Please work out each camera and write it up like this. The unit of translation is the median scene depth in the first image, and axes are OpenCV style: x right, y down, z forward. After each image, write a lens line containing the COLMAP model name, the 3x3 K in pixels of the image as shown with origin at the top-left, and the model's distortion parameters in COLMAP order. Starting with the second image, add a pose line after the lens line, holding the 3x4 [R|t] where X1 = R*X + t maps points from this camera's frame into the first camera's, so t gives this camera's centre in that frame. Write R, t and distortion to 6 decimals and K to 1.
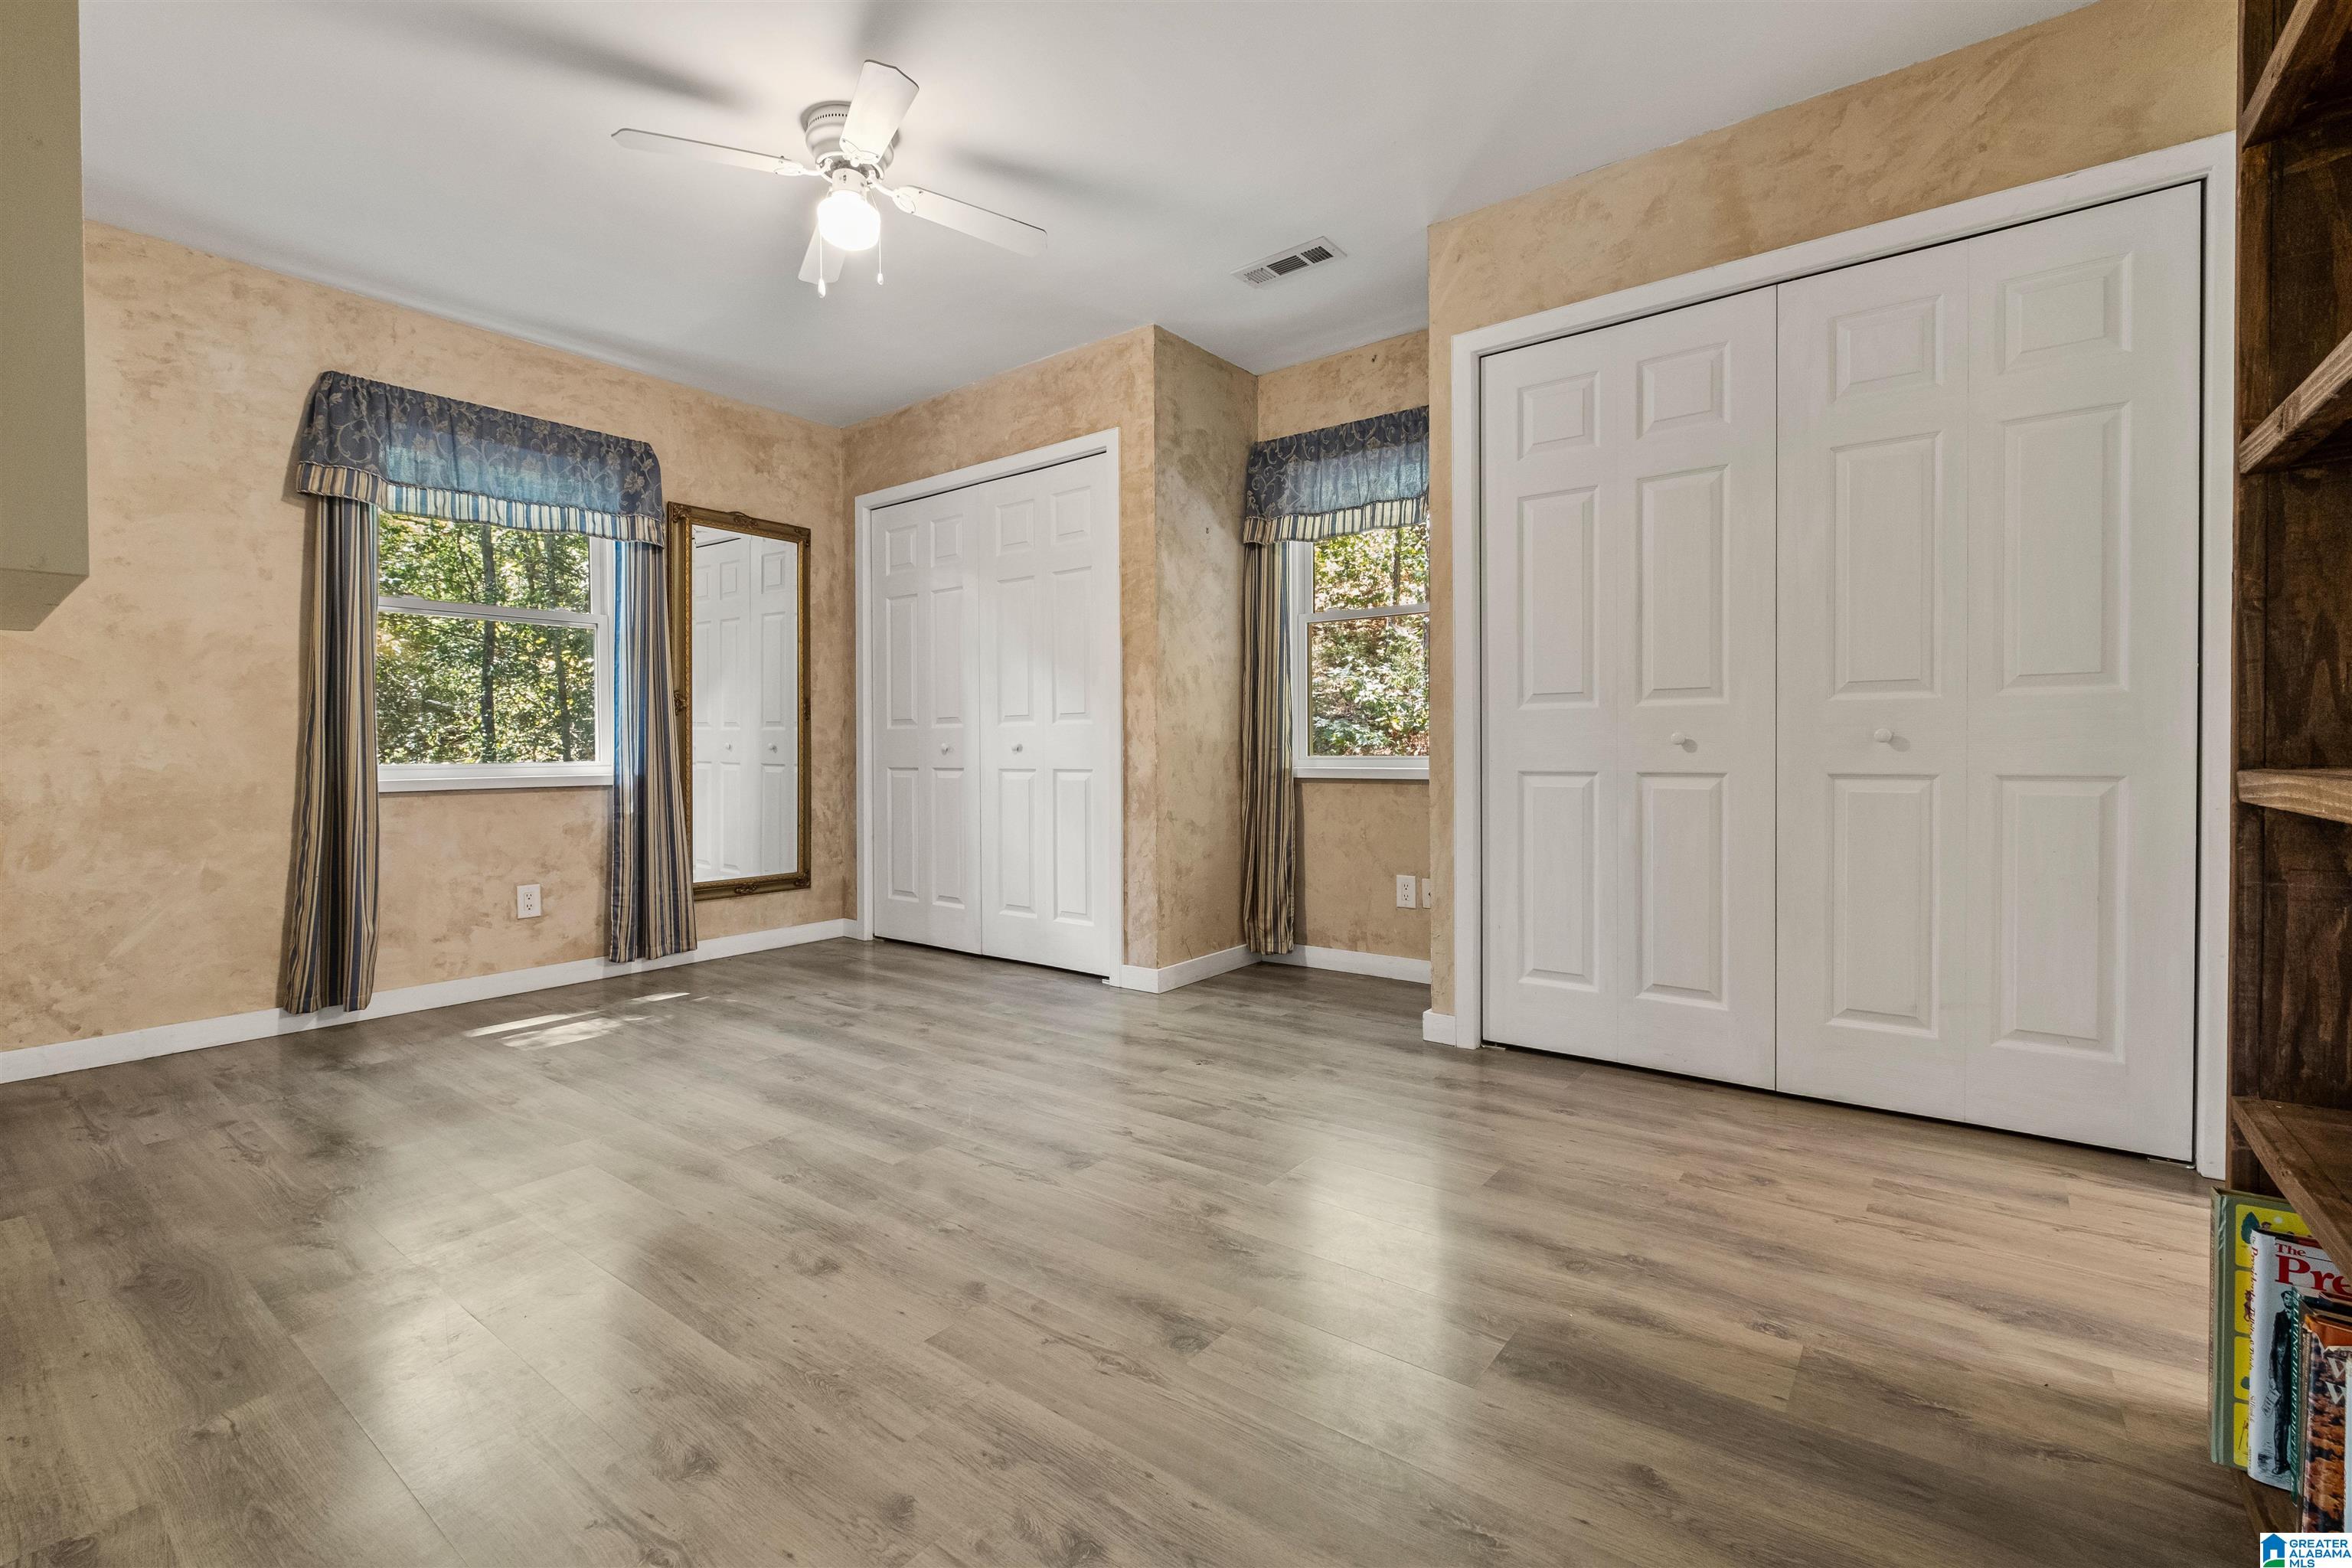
lens RADIAL K [[1035.7, 0, 1166.2], [0, 1035.7, 764.4], [0, 0, 1]] dist [0.000689, -0.003993]
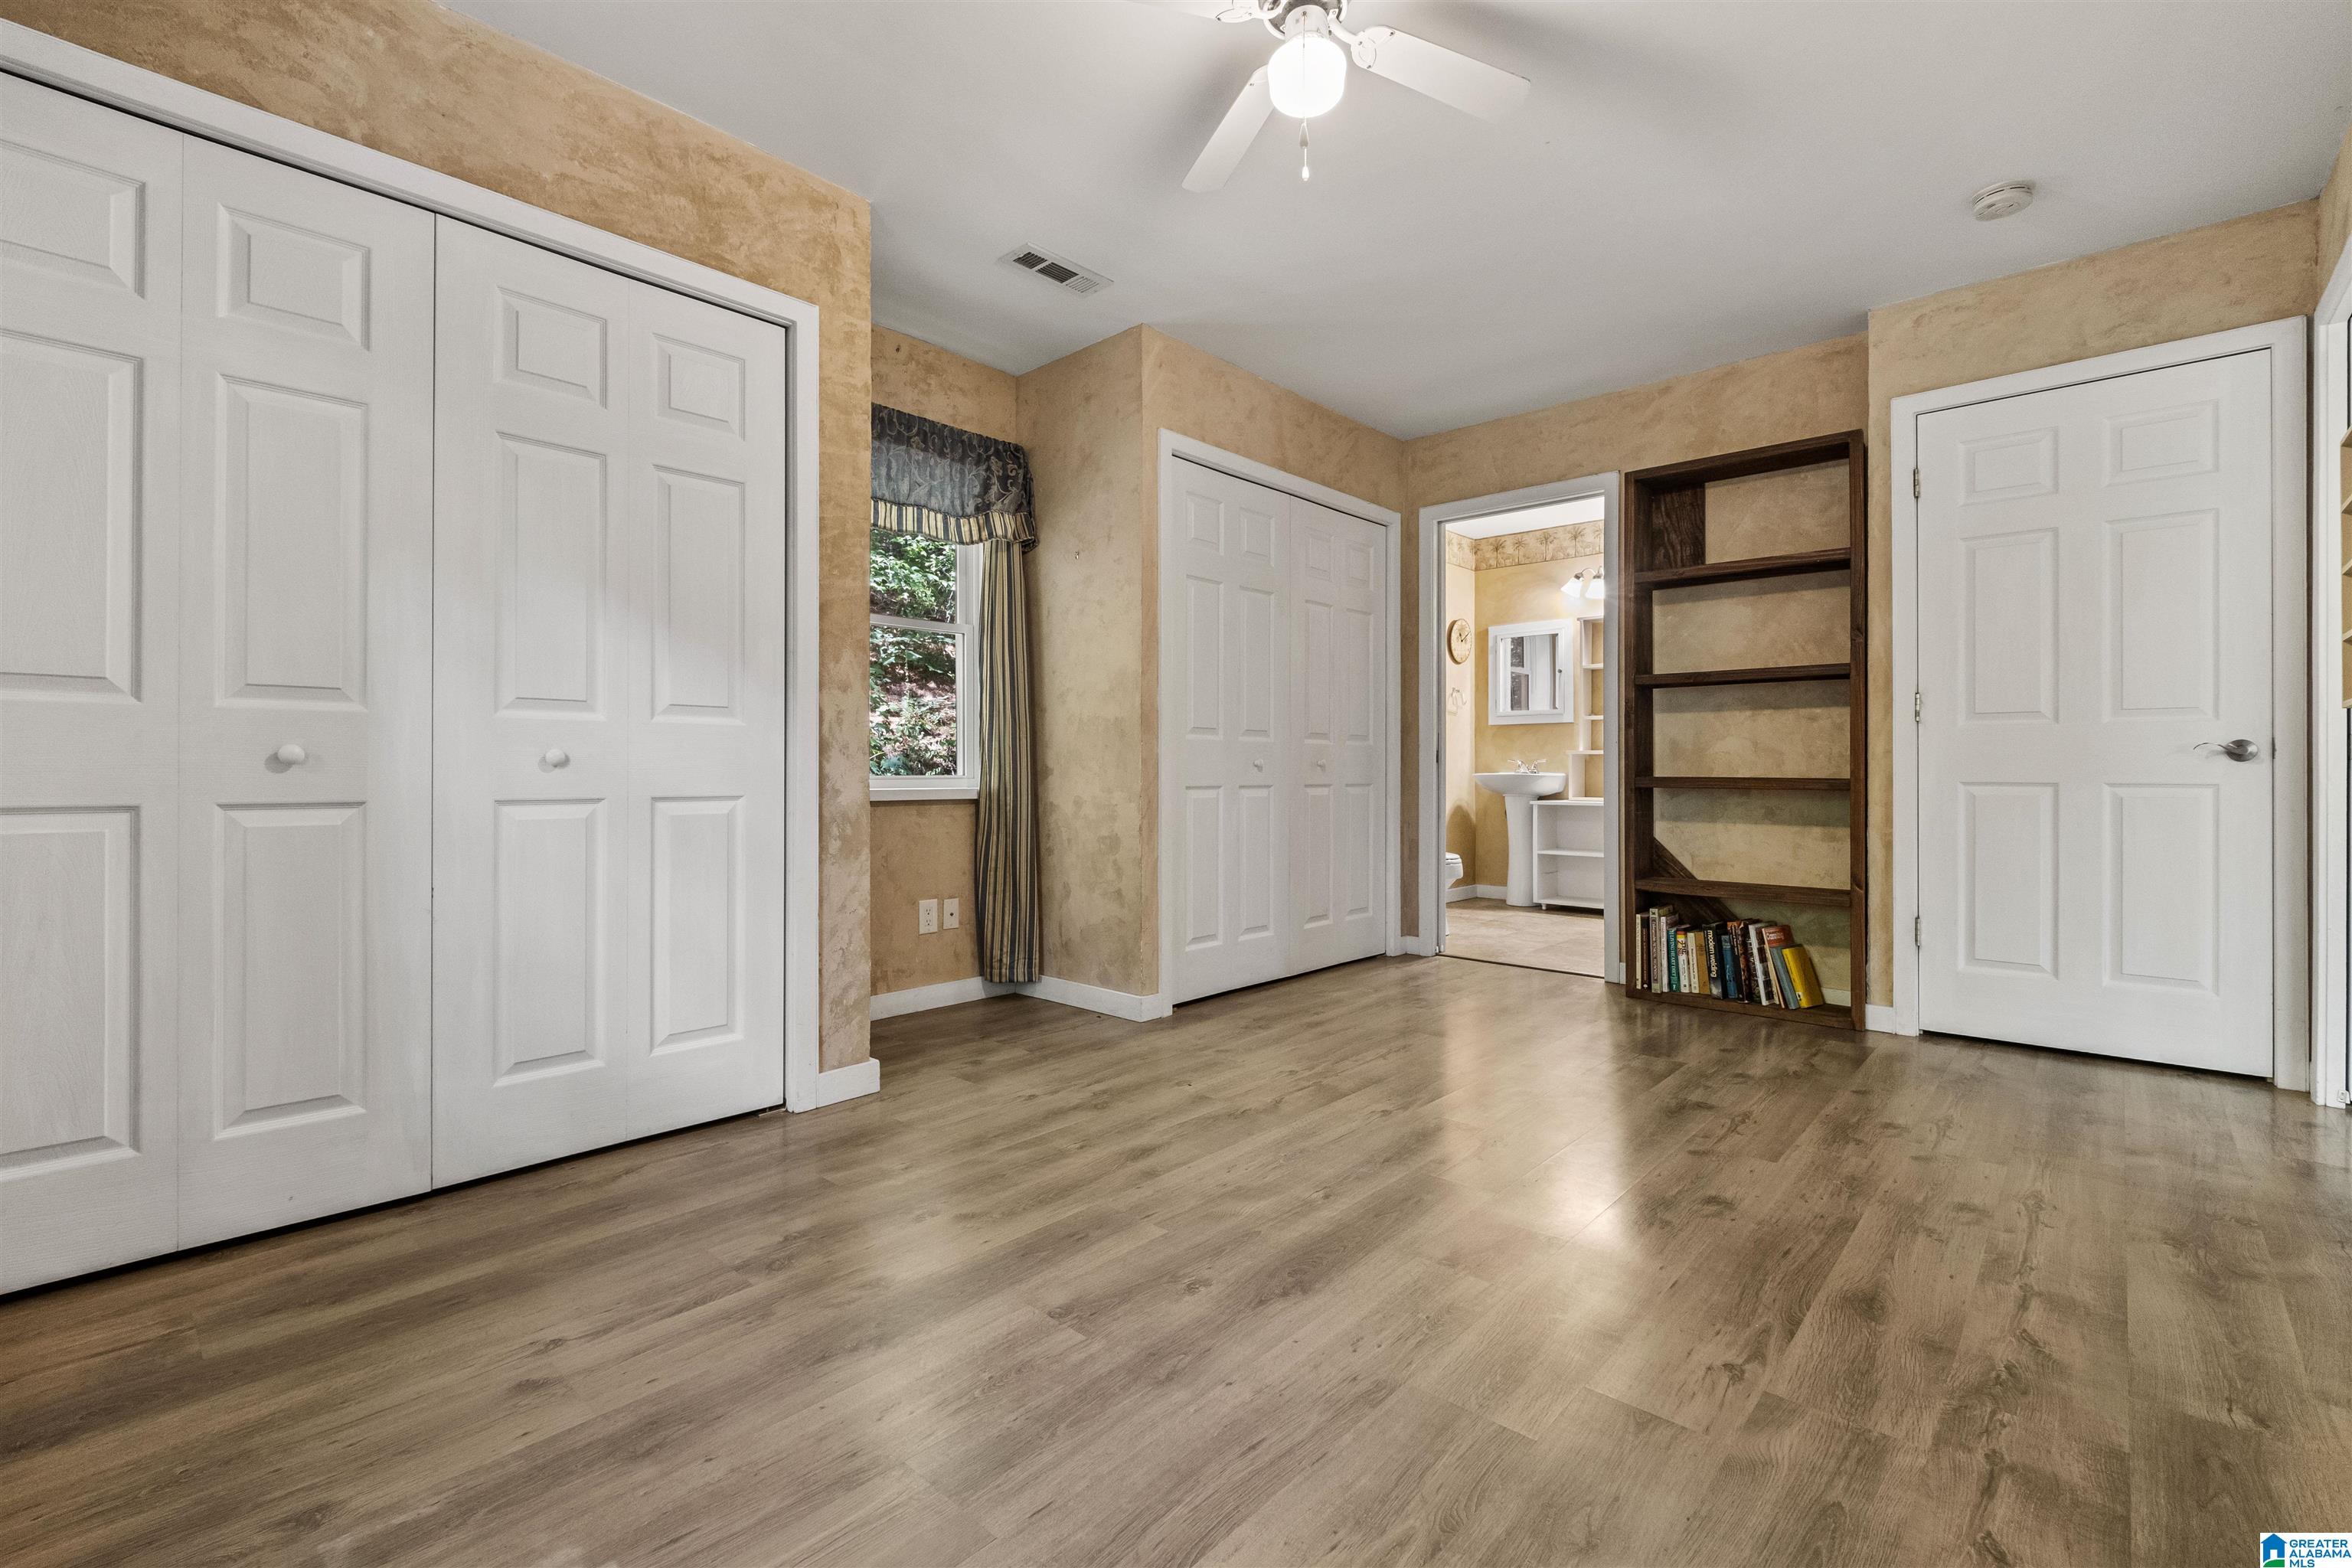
lens RADIAL K [[1029.5, 0, 1186.5], [0, 1029.5, 765.1], [0, 0, 1]] dist [0.003208, -0.003308]
pose [[0.067987, 0.013237, 0.997598, -0.960145], [0.010580, 0.999846, -0.013987, -0.002889], [-0.997630, 0.011505, 0.067836, 0.937504]]
